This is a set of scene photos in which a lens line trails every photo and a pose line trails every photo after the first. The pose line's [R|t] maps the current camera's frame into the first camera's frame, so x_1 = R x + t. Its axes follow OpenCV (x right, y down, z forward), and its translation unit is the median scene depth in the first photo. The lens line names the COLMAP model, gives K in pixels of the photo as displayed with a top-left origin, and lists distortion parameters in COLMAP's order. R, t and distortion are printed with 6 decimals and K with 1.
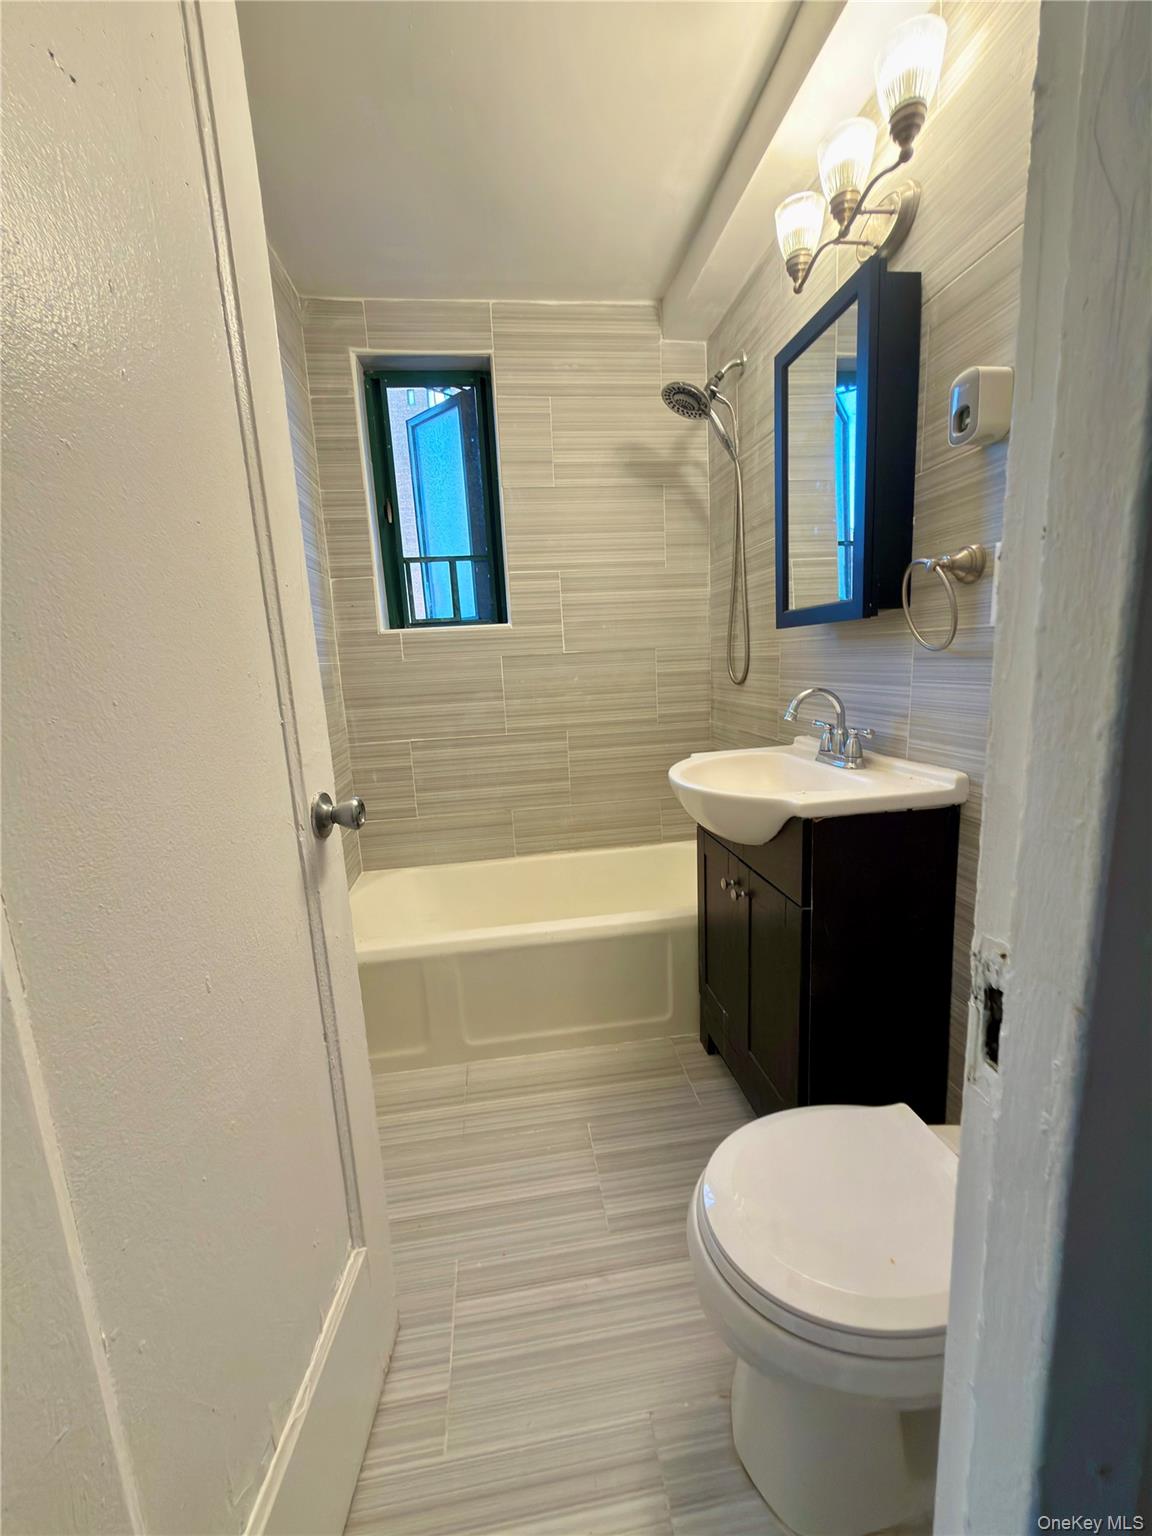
lens RADIAL K [[613.8, 0, 576.3], [0, 613.8, 768.4], [0, 0, 1]] dist [-0.002180, 0.001188]
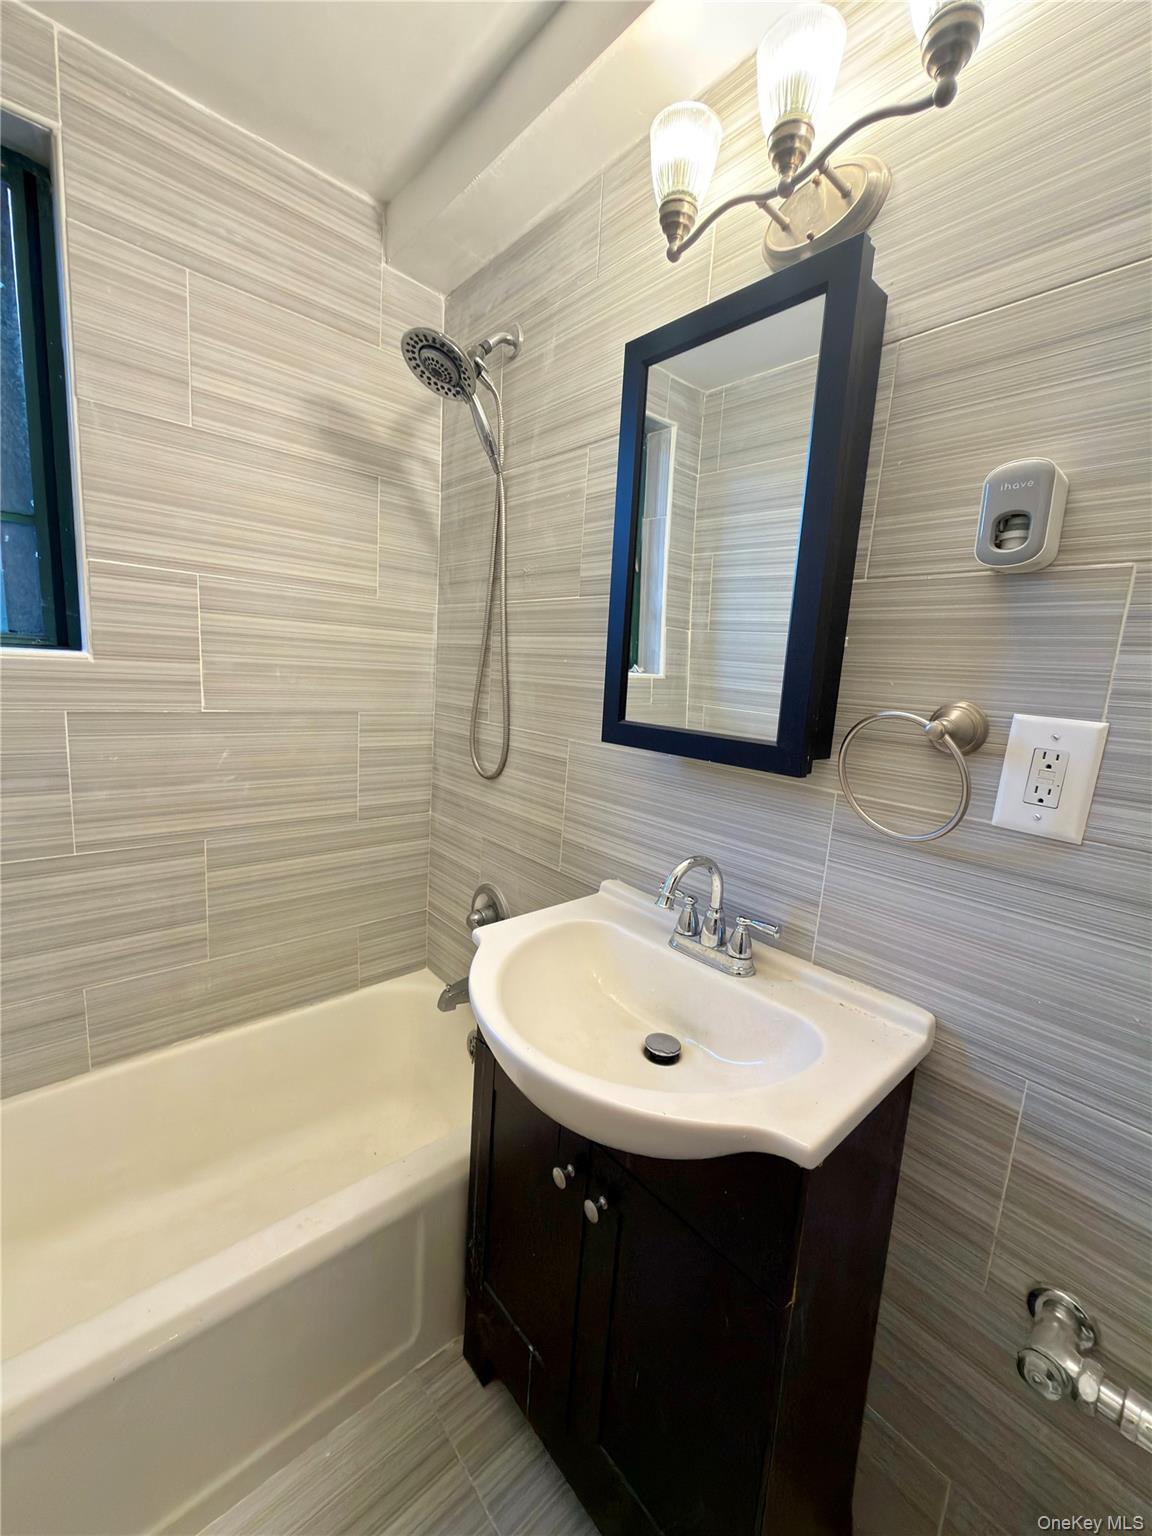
lens RADIAL K [[613.8, 0, 573.7], [0, 613.8, 766.6], [0, 0, 1]] dist [-0.002180, 0.001188]
pose [[0.825634, 0.013193, 0.564052, -0.062456], [-0.006259, 0.999879, -0.014225, -0.139763], [-0.564171, 0.008214, 0.825617, 0.335320]]
